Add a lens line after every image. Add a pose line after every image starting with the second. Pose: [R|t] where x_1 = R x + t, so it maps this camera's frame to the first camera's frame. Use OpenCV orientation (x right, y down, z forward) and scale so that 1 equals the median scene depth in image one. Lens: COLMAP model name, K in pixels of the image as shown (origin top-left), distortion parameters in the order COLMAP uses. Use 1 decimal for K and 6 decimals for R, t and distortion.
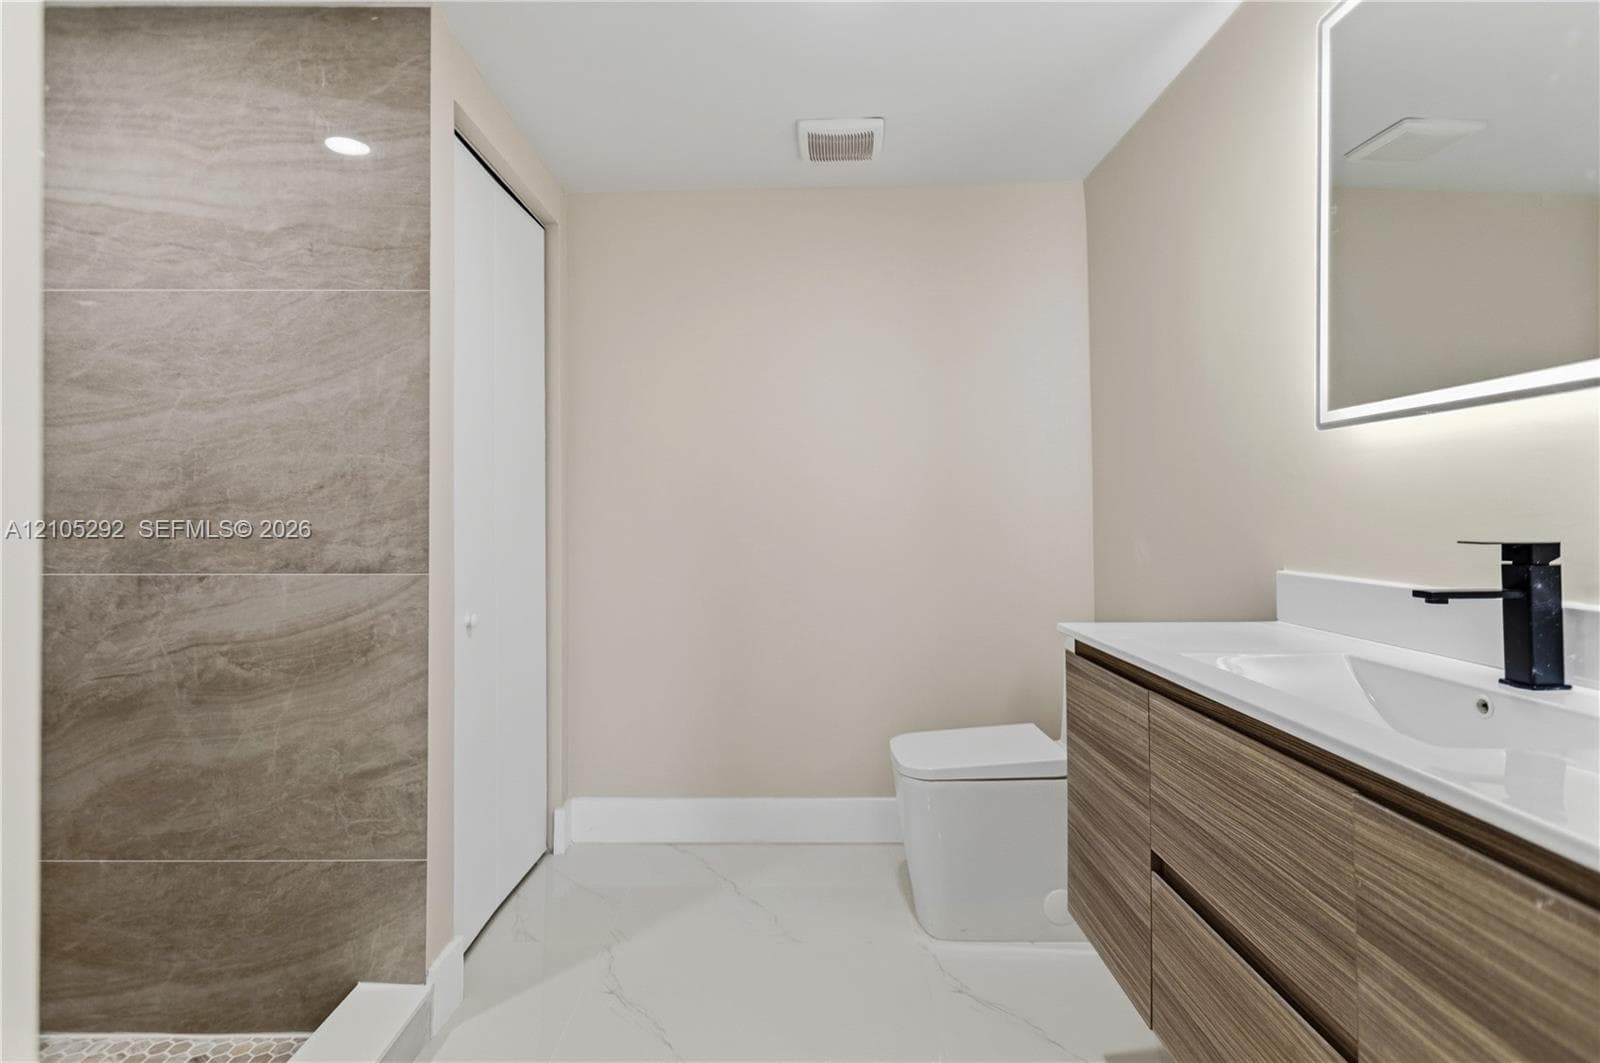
lens RADIAL K [[780.8, 0, 795.9], [0, 780.8, 520.9], [0, 0, 1]] dist [0.005427, 0.000747]
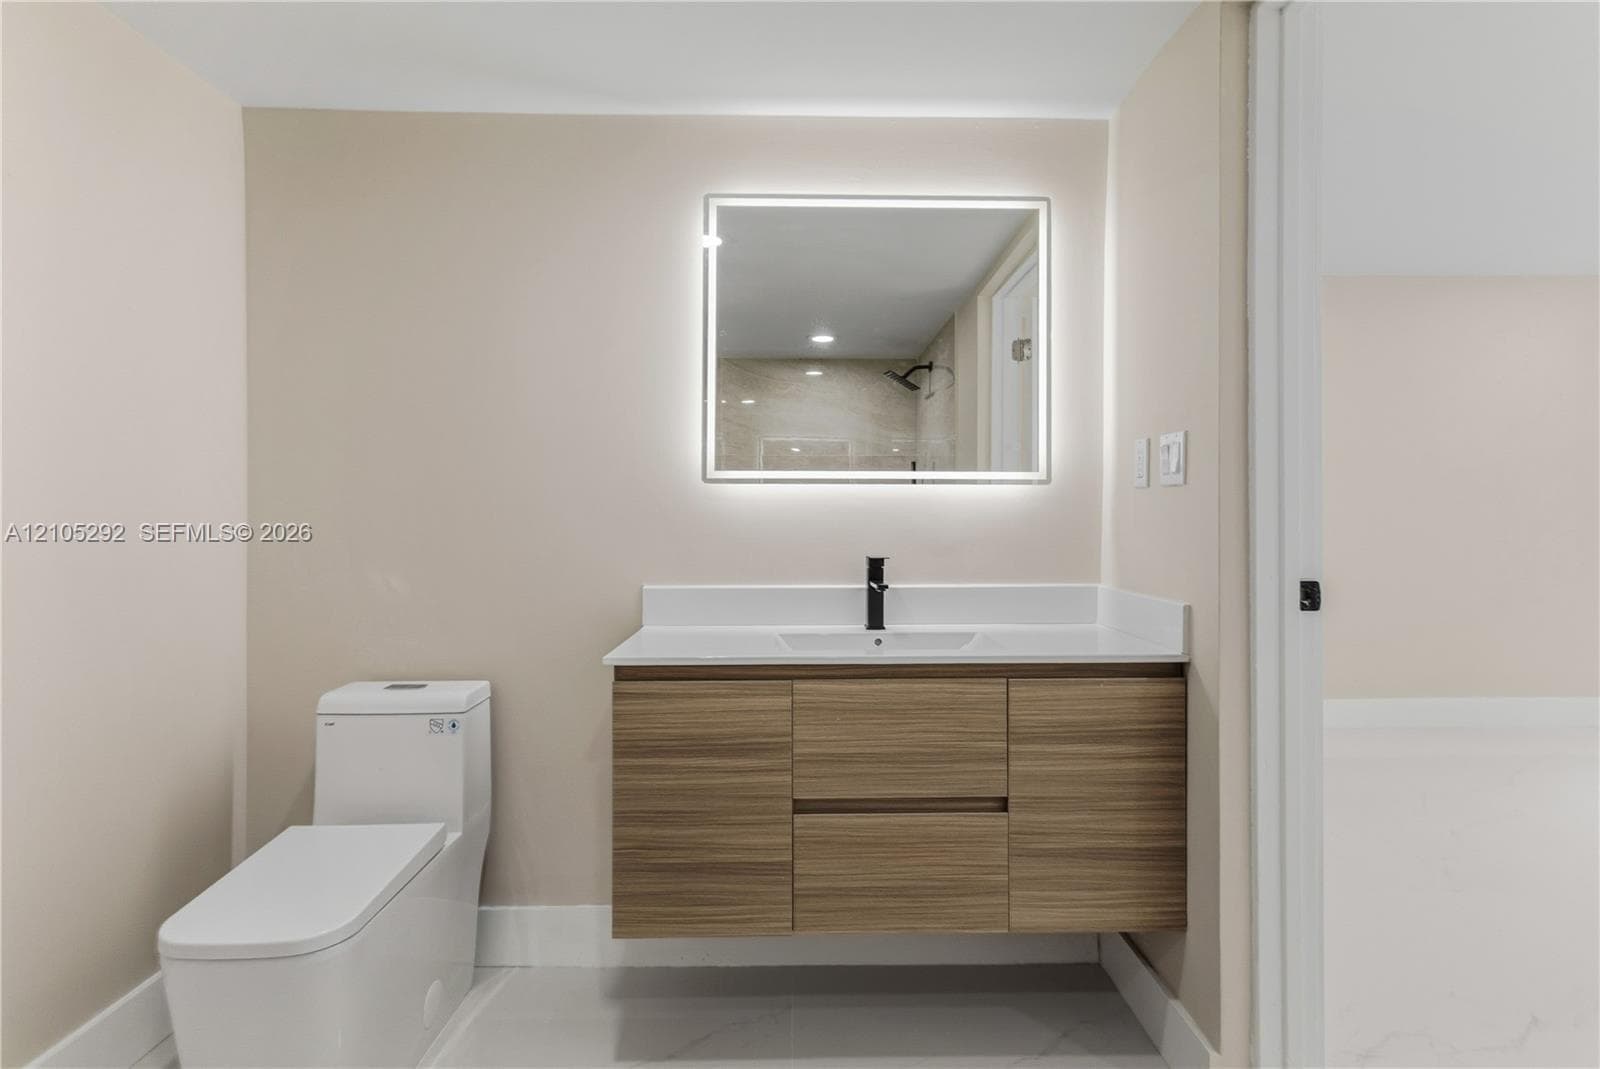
lens RADIAL K [[780.8, 0, 798.9], [0, 780.8, 530.1], [0, 0, 1]] dist [0.005427, 0.000747]
pose [[-0.015016, -0.007118, 0.999862, -1.034785], [0.007356, 0.999947, 0.007229, -0.055426], [-0.999860, 0.007463, -0.014963, 1.194781]]
